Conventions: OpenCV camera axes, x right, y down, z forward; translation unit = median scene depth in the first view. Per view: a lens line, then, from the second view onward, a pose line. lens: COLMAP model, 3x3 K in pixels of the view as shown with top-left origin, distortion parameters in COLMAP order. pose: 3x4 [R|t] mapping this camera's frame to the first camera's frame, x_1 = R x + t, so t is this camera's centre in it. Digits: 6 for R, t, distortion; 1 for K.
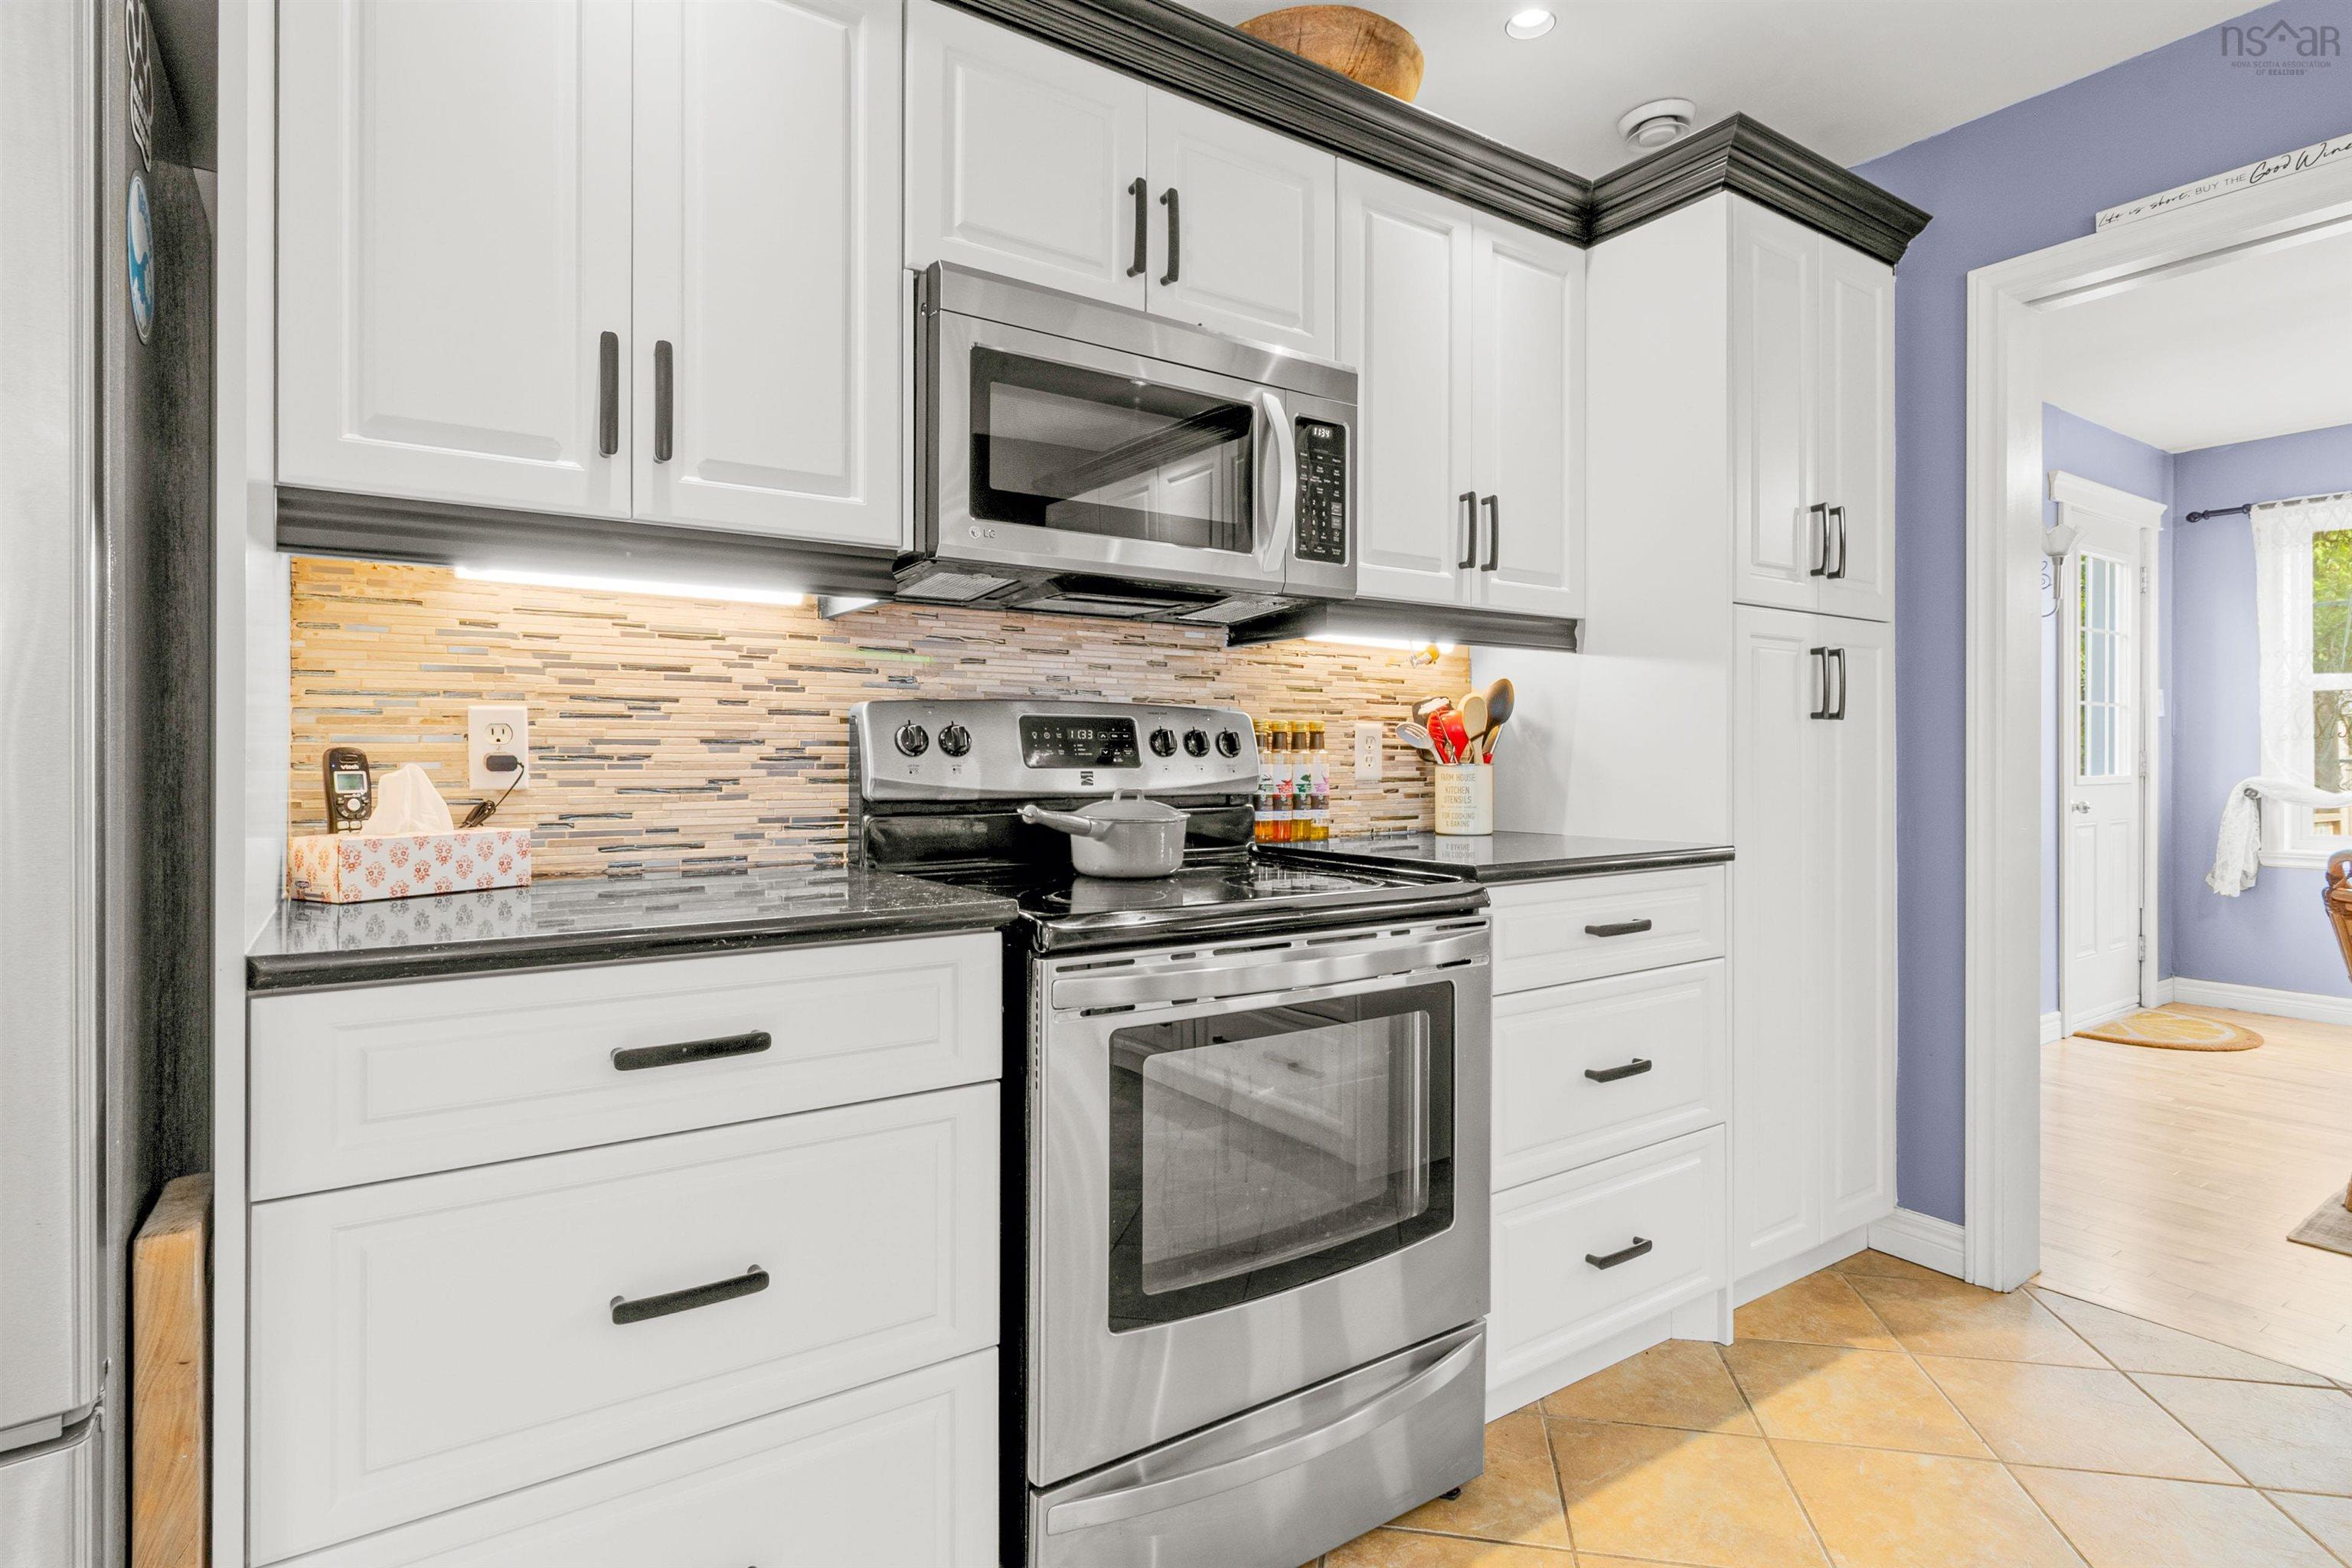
lens RADIAL K [[1171.5, 0, 1185.7], [0, 1171.5, 759.6], [0, 0, 1]] dist [0.002547, -0.002131]
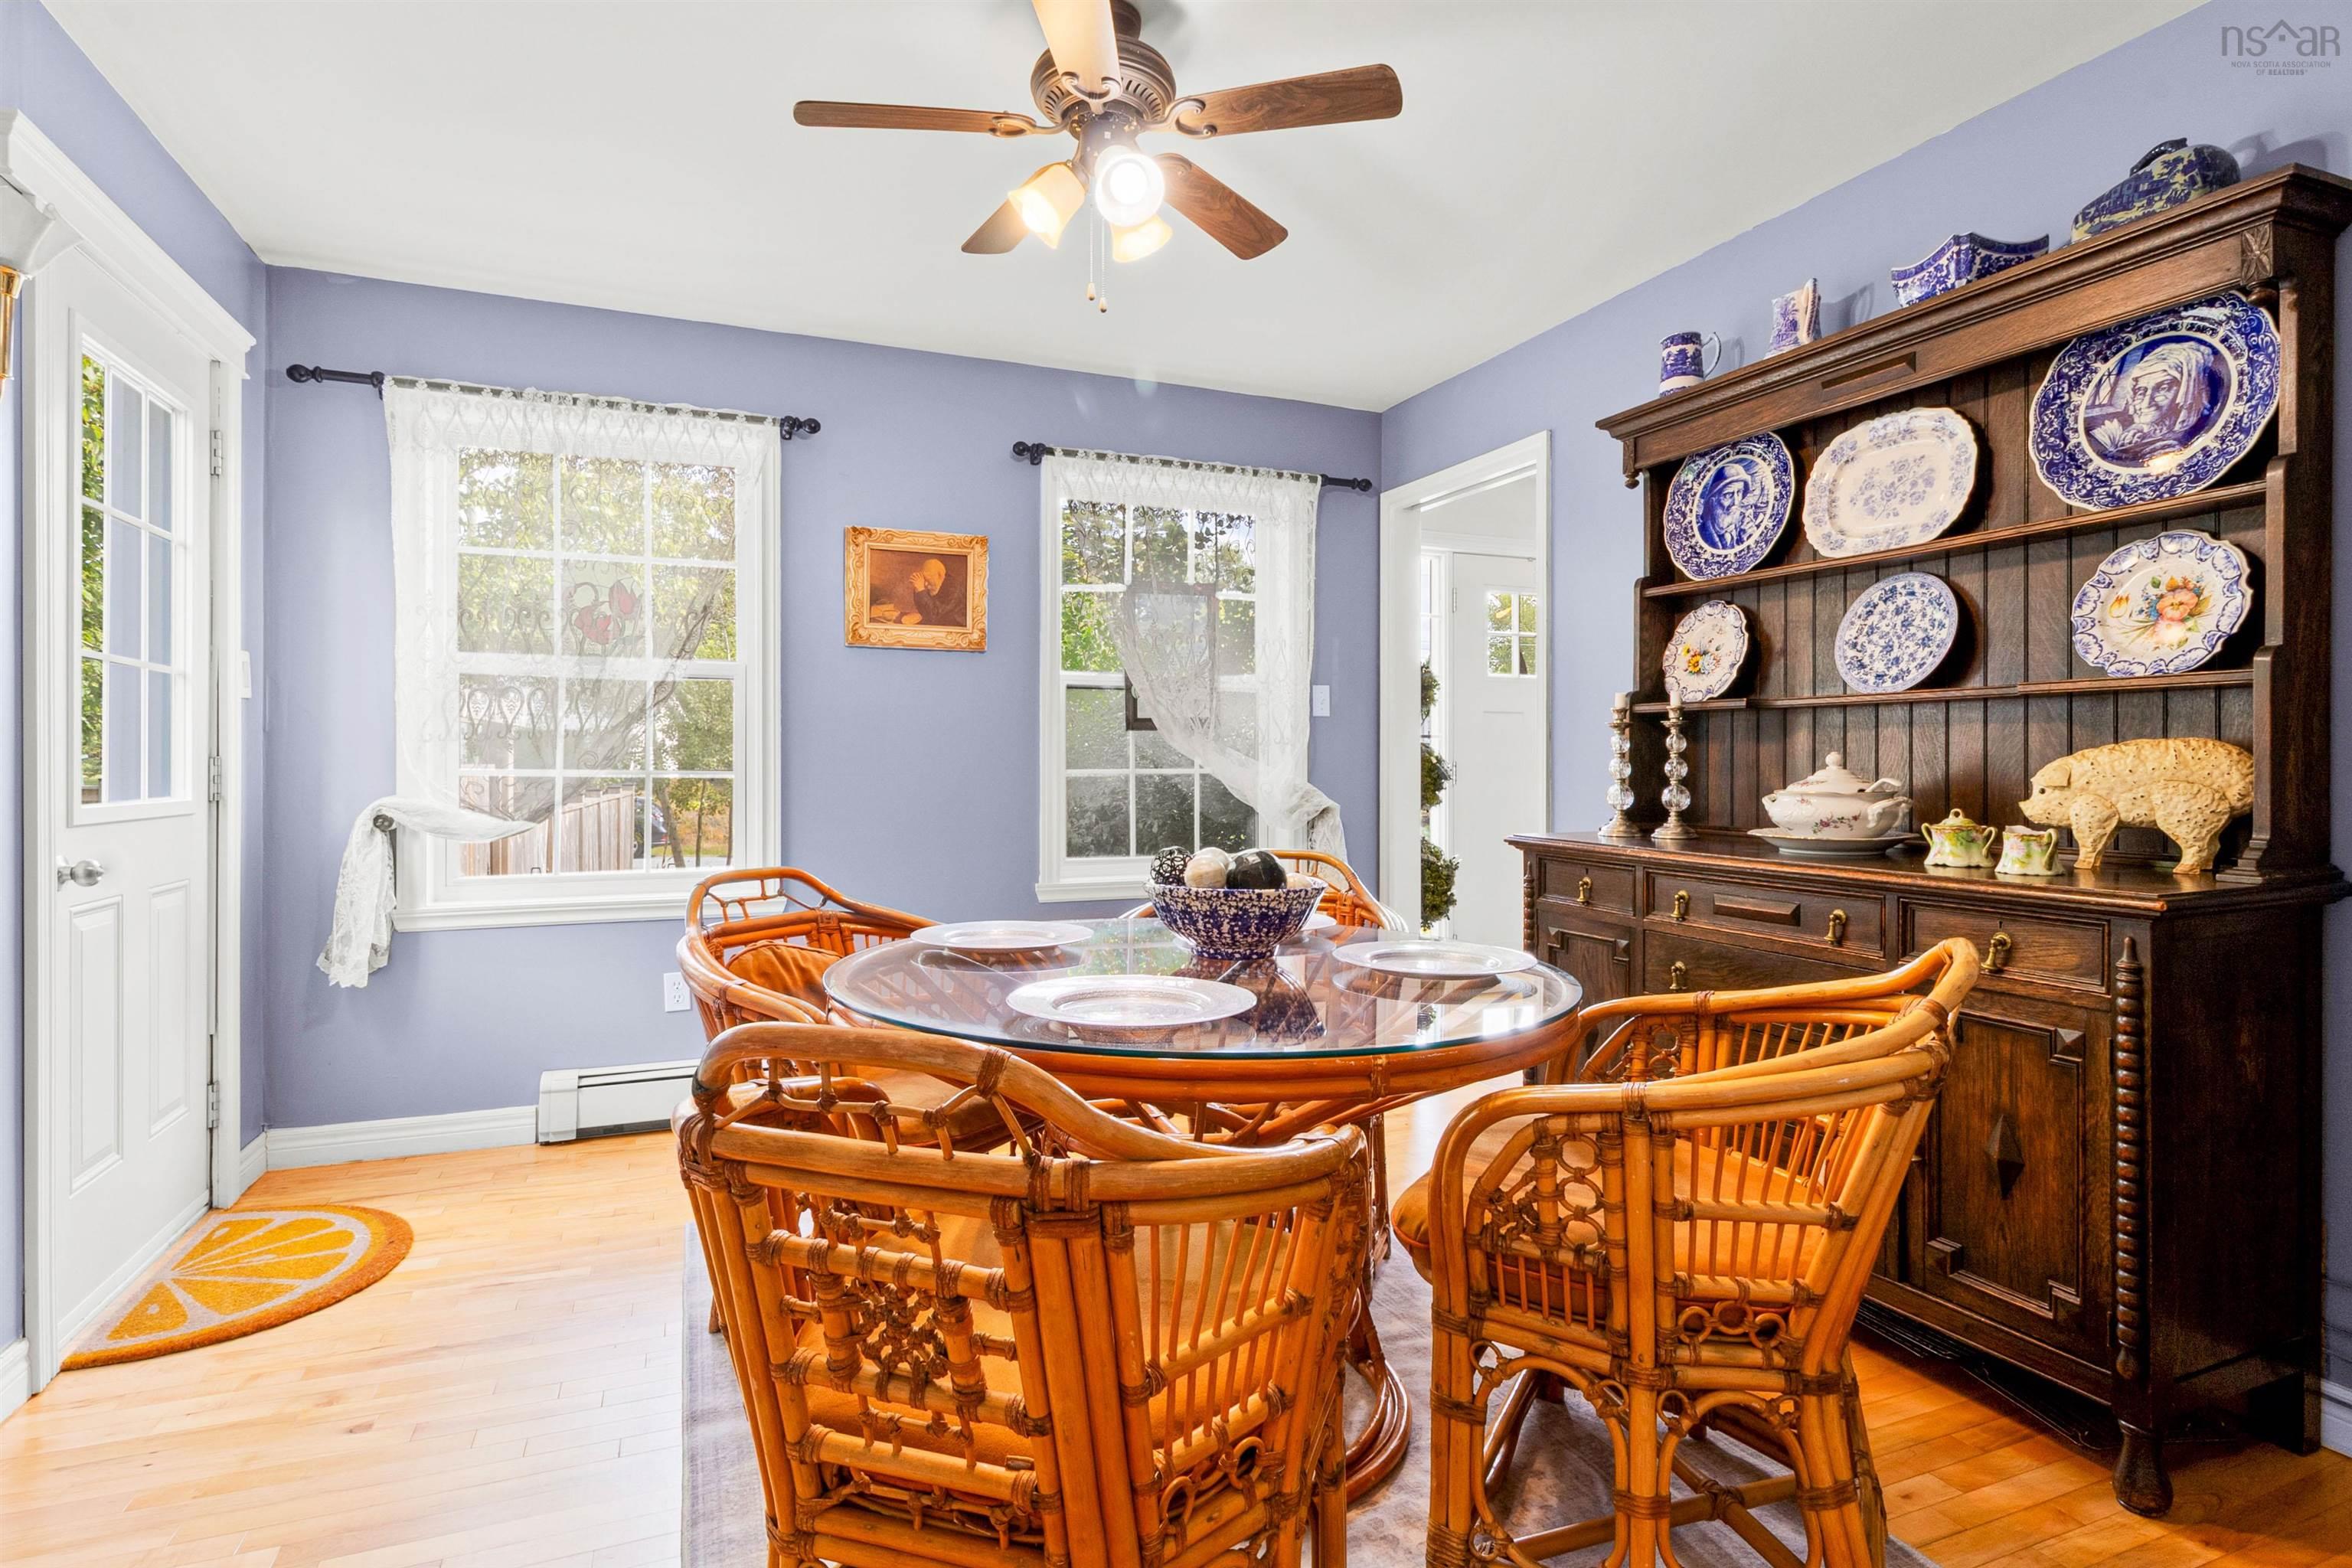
lens RADIAL K [[1171.5, 0, 1171.2], [0, 1171.5, 768.0], [0, 0, 1]] dist [0.002547, -0.002131]
pose [[0.205740, 0.000206, 0.978607, 0.365924], [0.001163, 0.999999, -0.000455, -0.000625], [-0.978606, 0.001231, 0.205740, 0.441605]]
